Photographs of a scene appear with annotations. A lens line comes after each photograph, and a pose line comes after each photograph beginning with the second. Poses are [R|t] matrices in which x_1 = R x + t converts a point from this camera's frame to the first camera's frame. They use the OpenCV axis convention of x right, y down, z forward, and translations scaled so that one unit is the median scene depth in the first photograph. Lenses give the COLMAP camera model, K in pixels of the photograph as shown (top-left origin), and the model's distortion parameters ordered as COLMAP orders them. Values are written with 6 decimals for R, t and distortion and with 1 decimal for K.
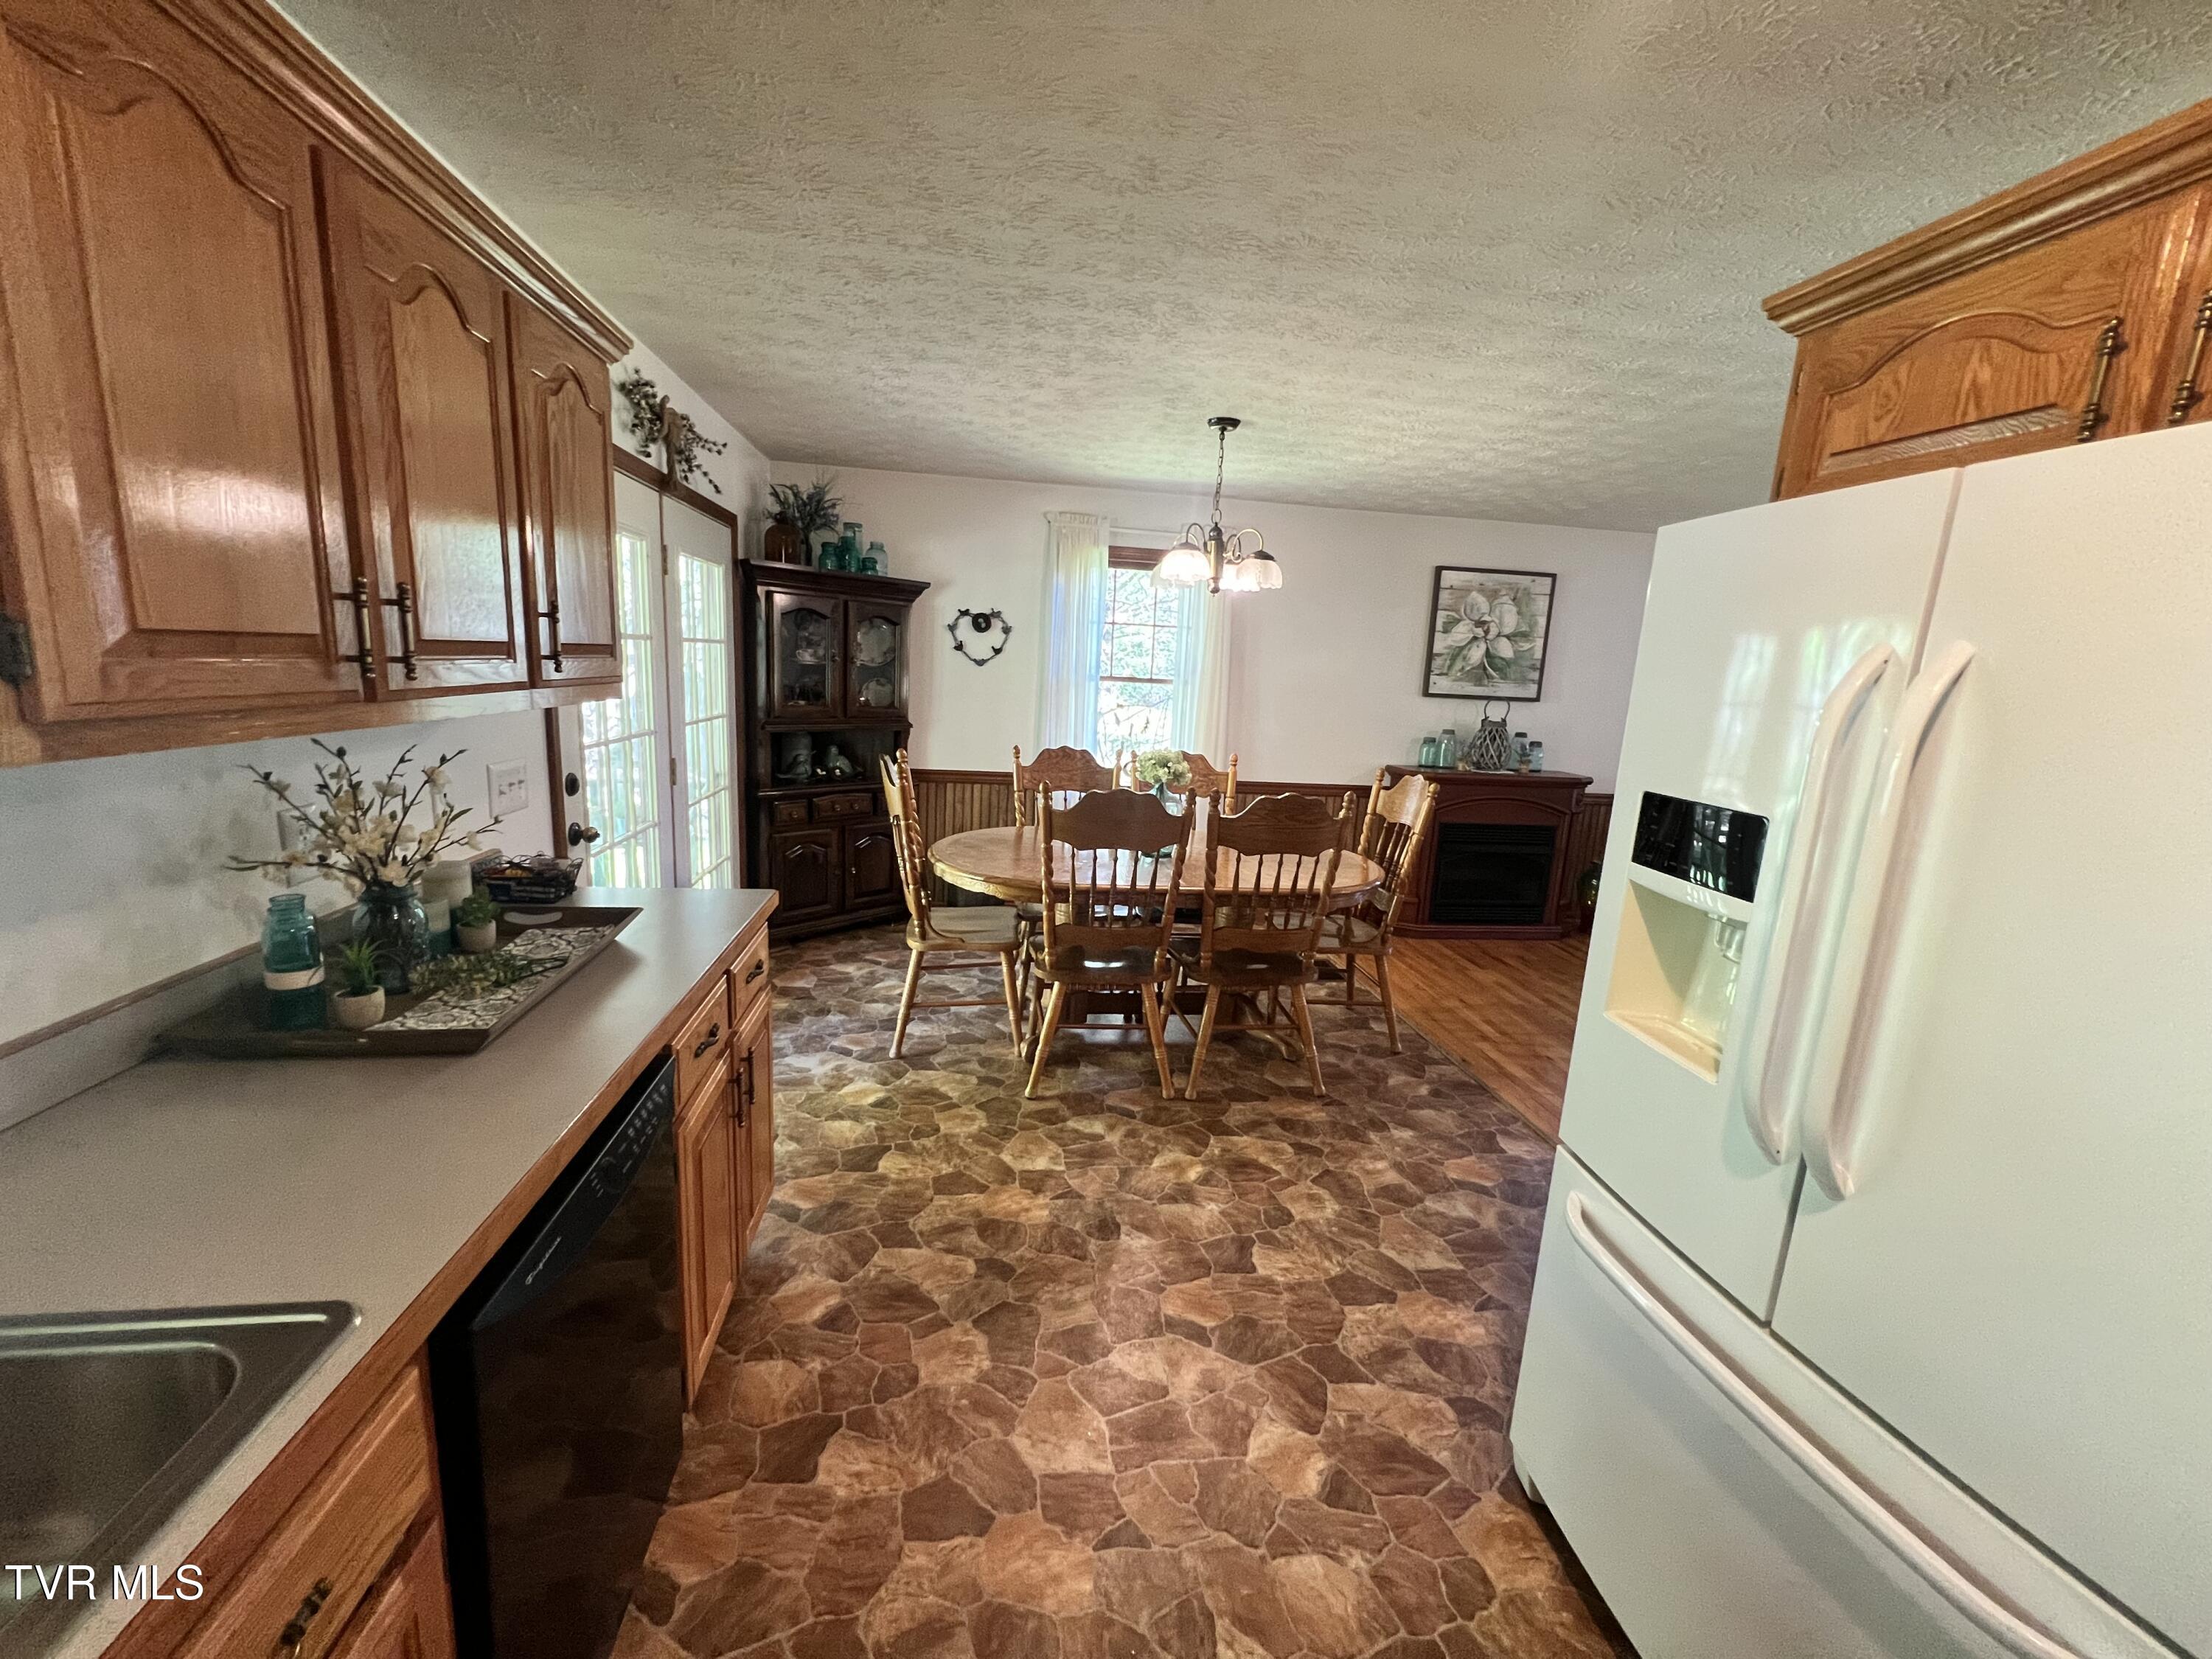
lens RADIAL K [[886.0, 0, 1100.1], [0, 886.0, 829.4], [0, 0, 1]] dist [-0.001799, 0.000851]
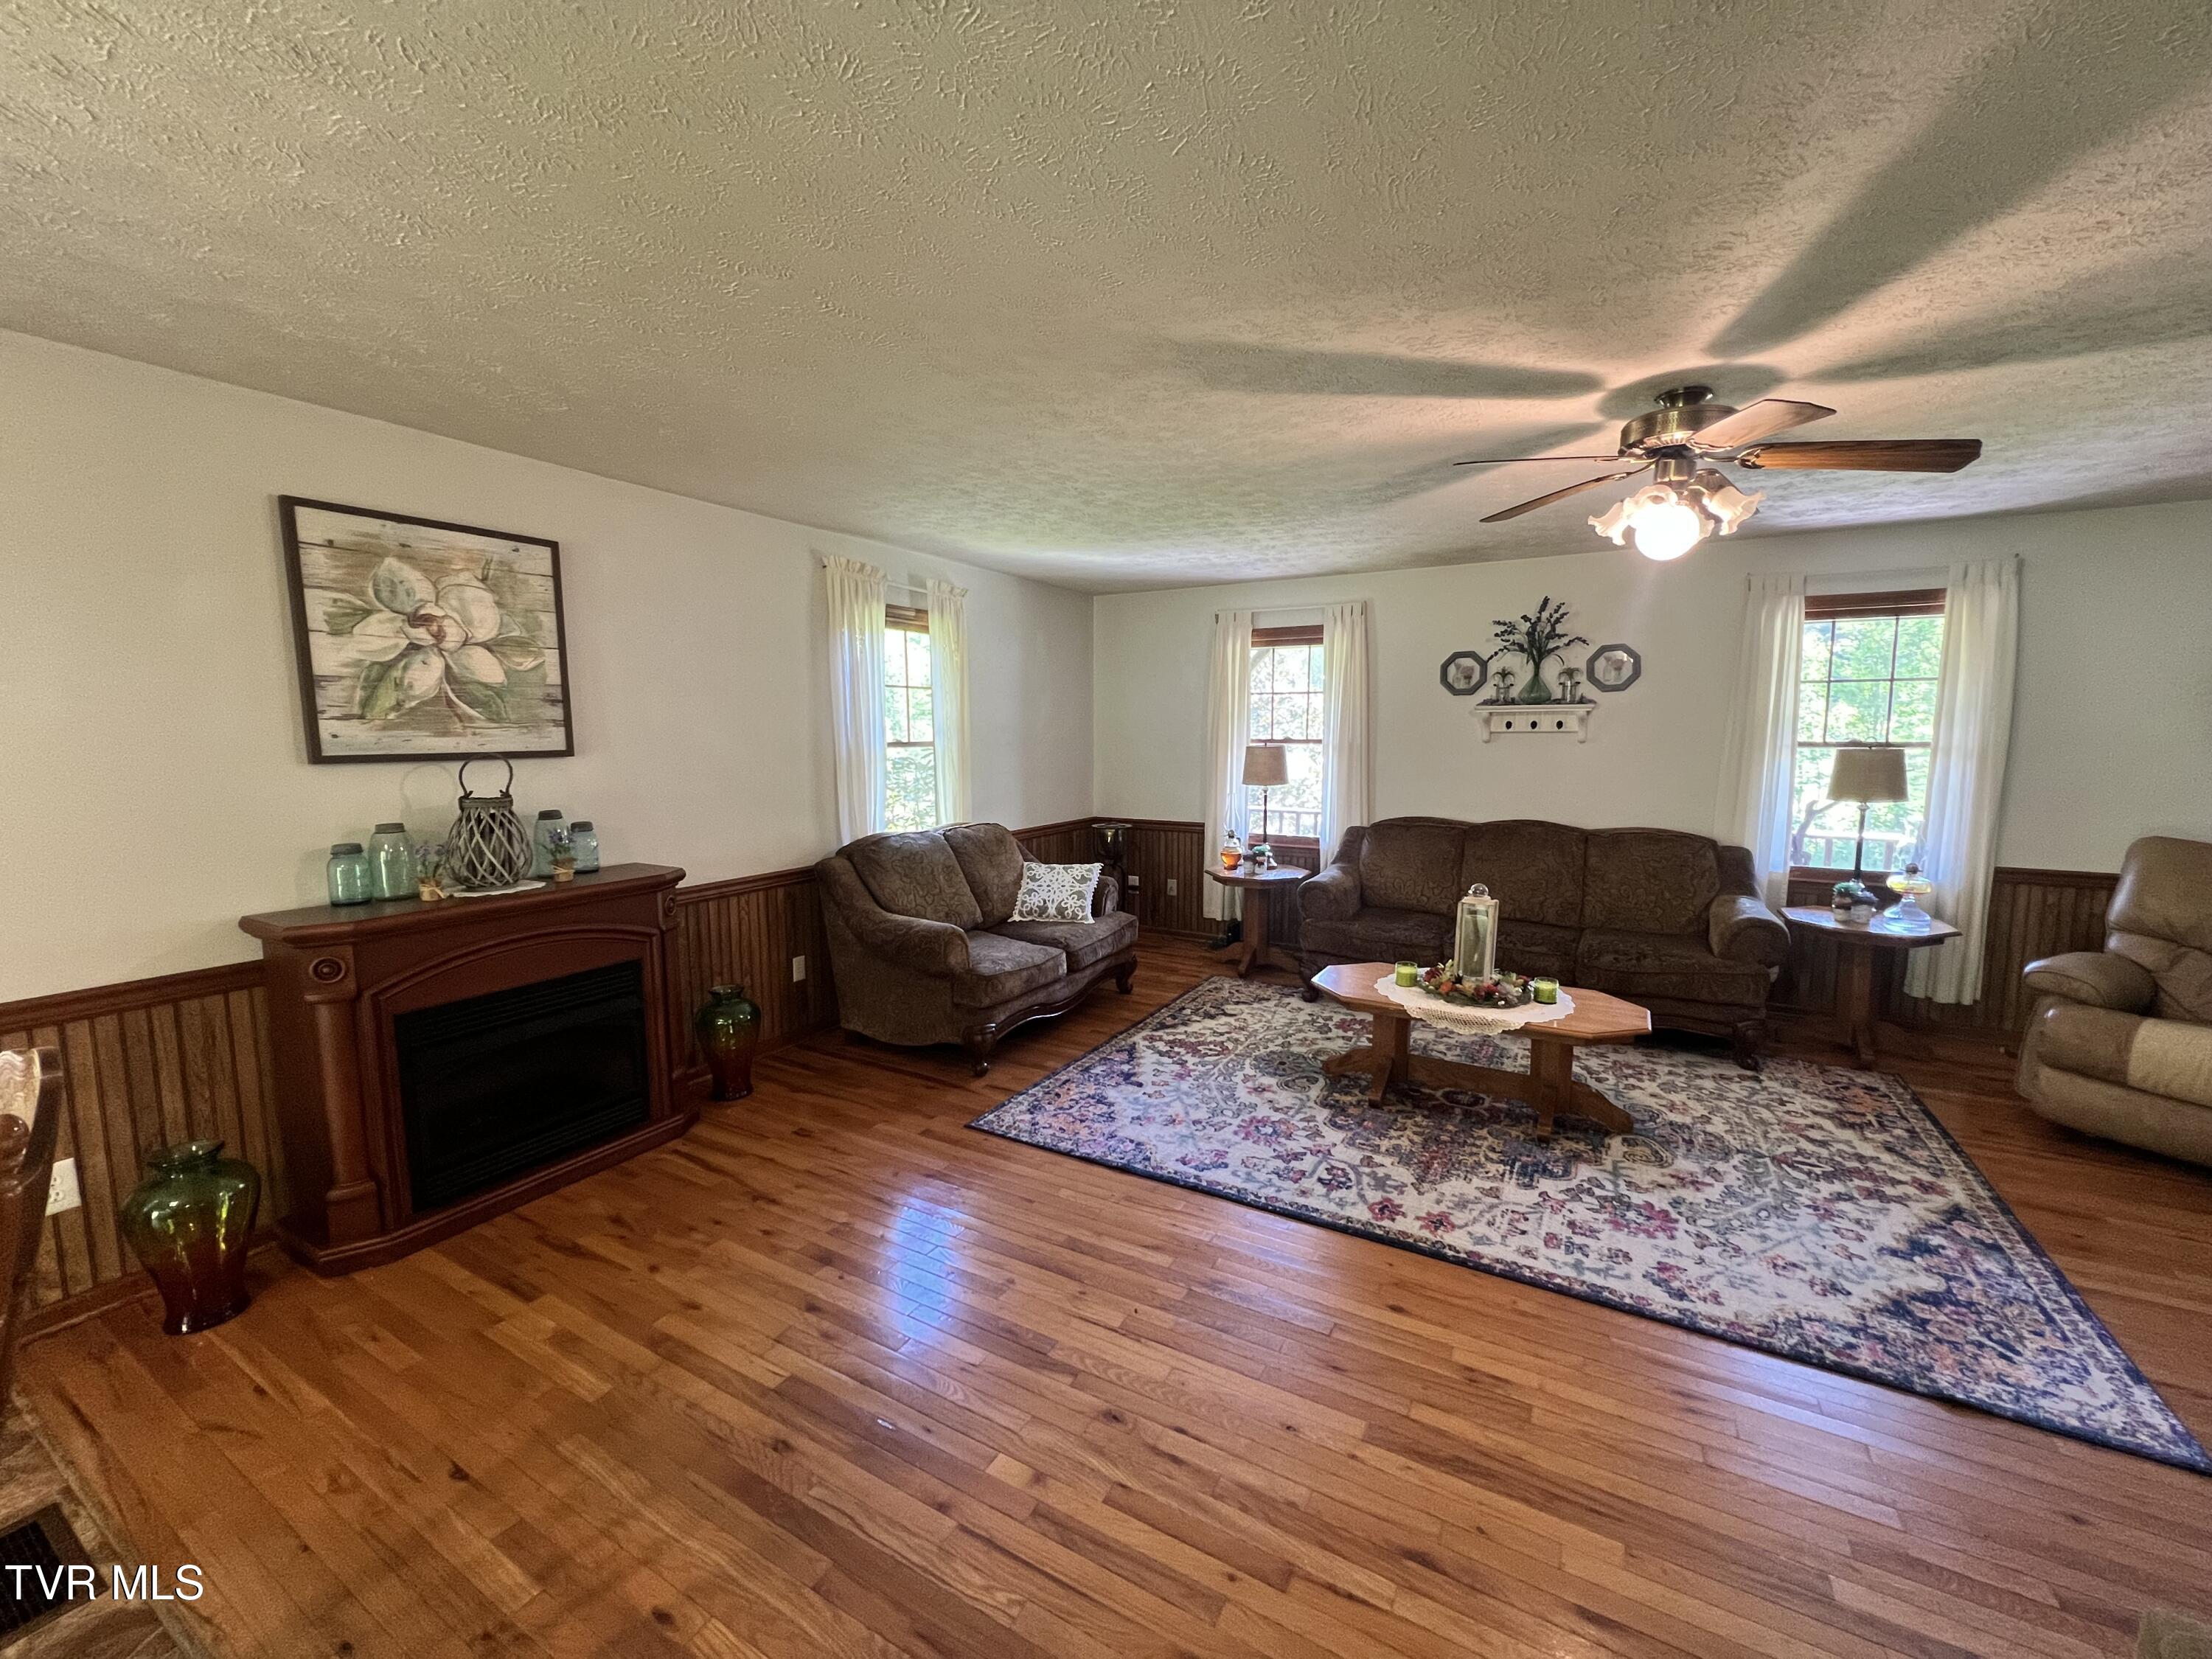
lens RADIAL K [[886.0, 0, 1100.1], [0, 886.0, 829.4], [0, 0, 1]] dist [-0.001799, 0.000851]
pose [[0.612251, -0.141884, 0.777829, 0.251140], [0.179373, 0.983042, 0.038127, -0.056624], [-0.770048, 0.116178, 0.627319, 0.371672]]
